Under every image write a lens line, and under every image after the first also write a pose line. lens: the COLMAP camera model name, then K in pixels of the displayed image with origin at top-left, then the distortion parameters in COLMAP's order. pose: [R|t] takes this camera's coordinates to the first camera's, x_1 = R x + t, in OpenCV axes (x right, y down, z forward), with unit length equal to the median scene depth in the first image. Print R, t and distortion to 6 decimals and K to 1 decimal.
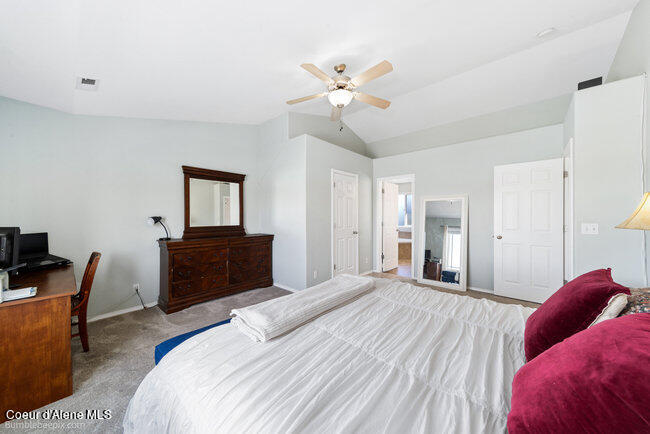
lens RADIAL K [[226.8, 0, 324.9], [0, 226.8, 219.4], [0, 0, 1]] dist [0.000760, 0.000036]
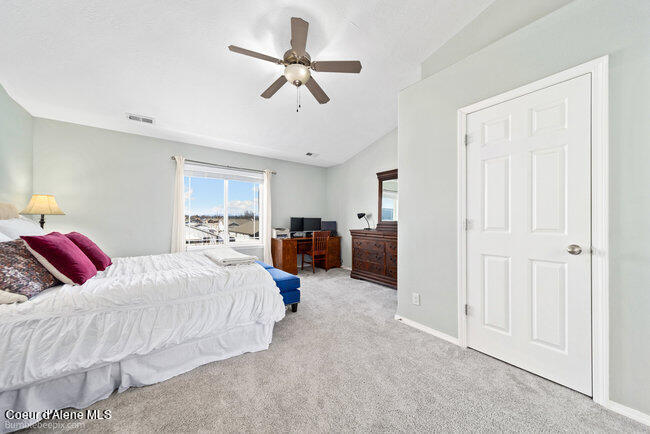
lens RADIAL K [[226.8, 0, 324.9], [0, 226.8, 219.4], [0, 0, 1]] dist [0.000760, 0.000036]
pose [[-0.199225, 0.005189, -0.979940, 0.698204], [-0.003321, 0.999977, 0.005970, 0.019035], [0.979948, 0.004443, -0.199203, 0.968470]]
